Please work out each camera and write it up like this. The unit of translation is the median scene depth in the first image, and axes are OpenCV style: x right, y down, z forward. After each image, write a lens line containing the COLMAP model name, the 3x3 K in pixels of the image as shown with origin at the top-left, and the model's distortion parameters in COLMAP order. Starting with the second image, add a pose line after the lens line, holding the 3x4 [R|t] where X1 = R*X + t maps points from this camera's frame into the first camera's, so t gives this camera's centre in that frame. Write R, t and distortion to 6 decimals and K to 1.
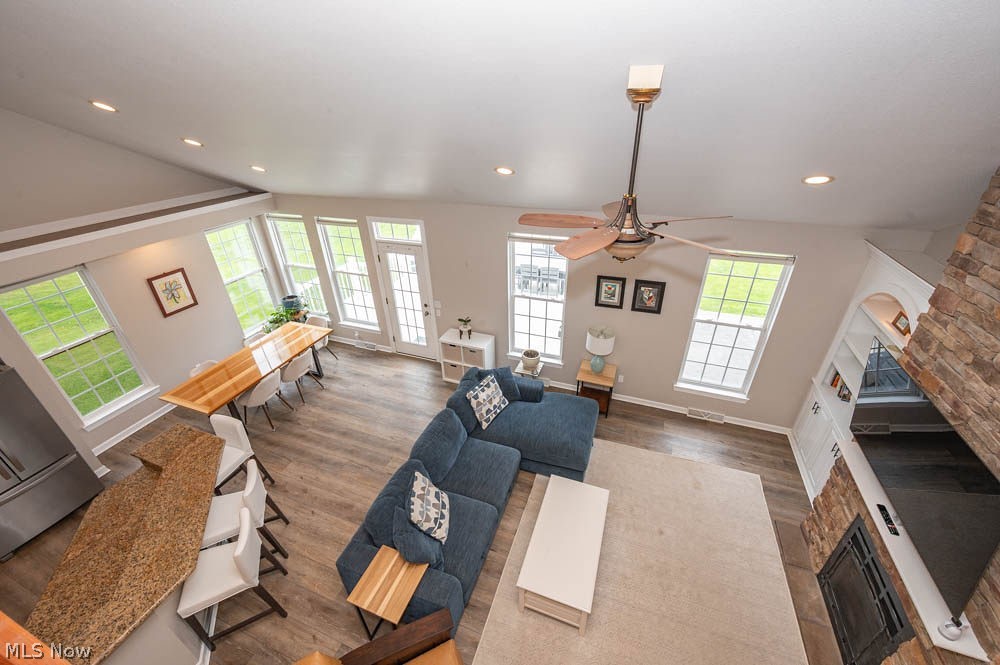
lens RADIAL K [[393.6, 0, 497.9], [0, 393.6, 332.2], [0, 0, 1]] dist [-0.000189, 0.000015]
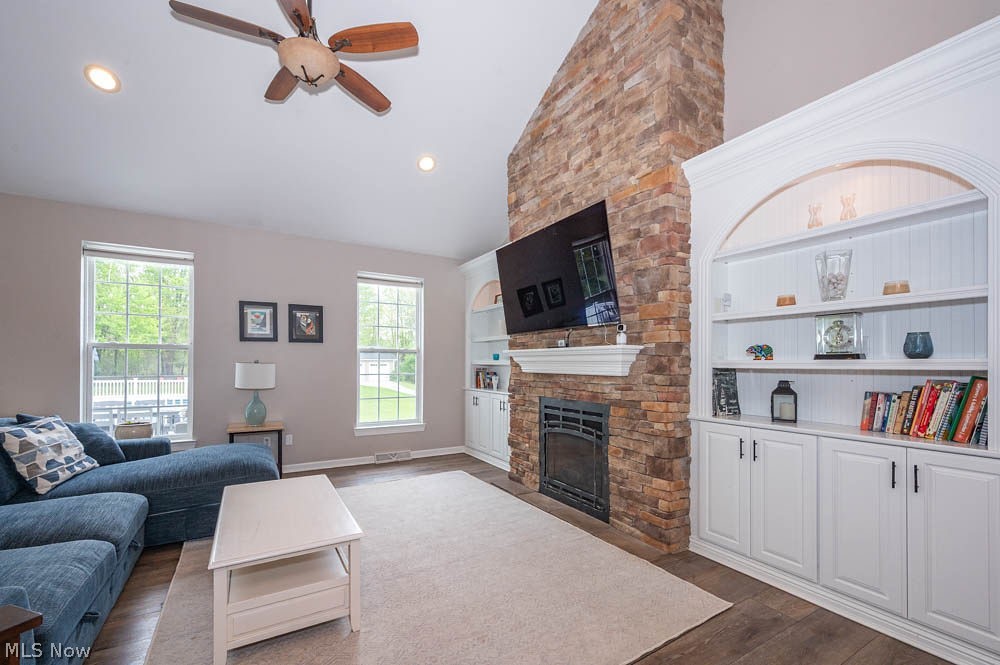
lens RADIAL K [[415.8, 0, 494.0], [0, 415.8, 359.7], [0, 0, 1]] dist [0.000587, 0.000022]
pose [[0.627121, 0.034946, 0.778138, -0.086400], [0.368926, 0.866507, -0.336241, 0.457257], [-0.686012, 0.497939, 0.530512, 0.238102]]
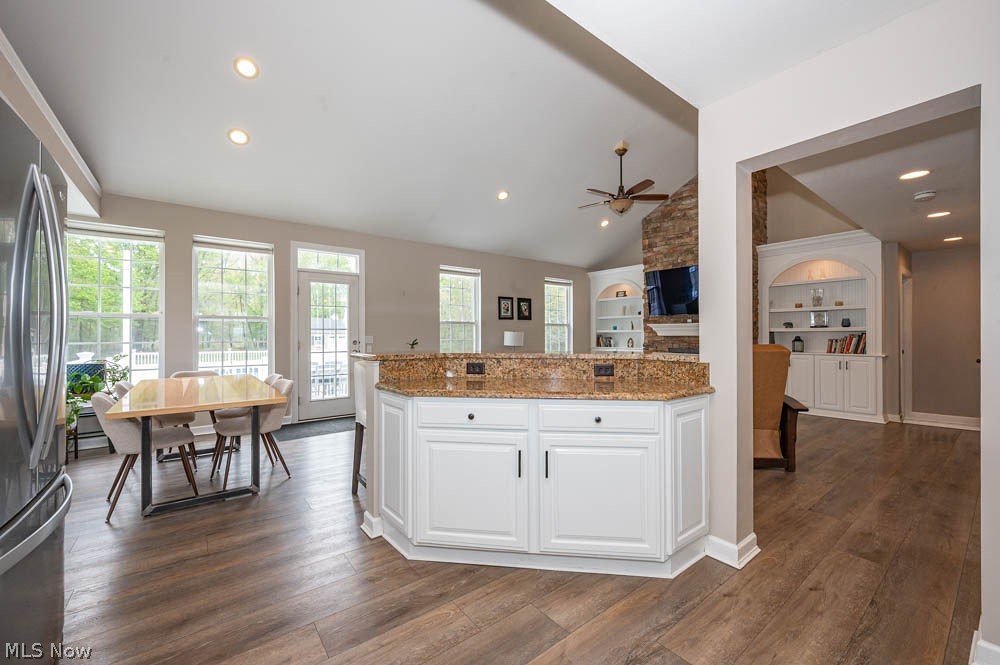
lens RADIAL K [[409.4, 0, 503.9], [0, 409.4, 333.7], [0, 0, 1]] dist [0.000269, 0.000036]
pose [[0.511075, 0.027046, 0.859111, -1.034493], [0.417704, 0.865731, -0.275742, 0.401719], [-0.751216, 0.499779, 0.431156, 0.410837]]
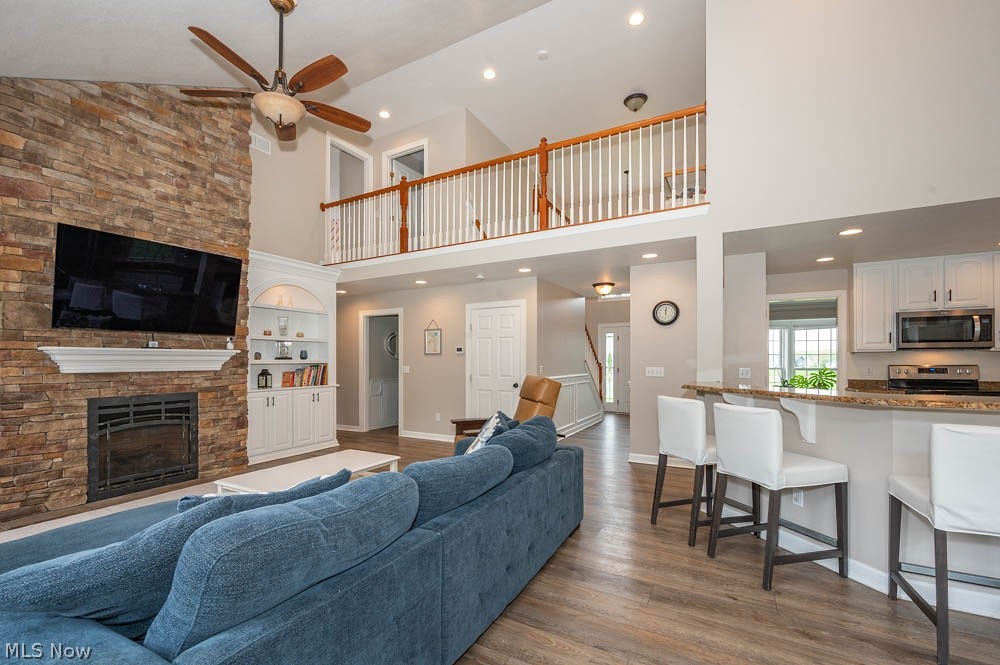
lens RADIAL K [[426.0, 0, 500.1], [0, 426.0, 358.6], [0, 0, 1]] dist [-0.000886, -0.000056]
pose [[-0.992737, 0.032252, 0.115902, -0.215686], [0.084924, 0.870250, 0.485234, -0.074563], [-0.085214, 0.491553, -0.866668, 1.178426]]
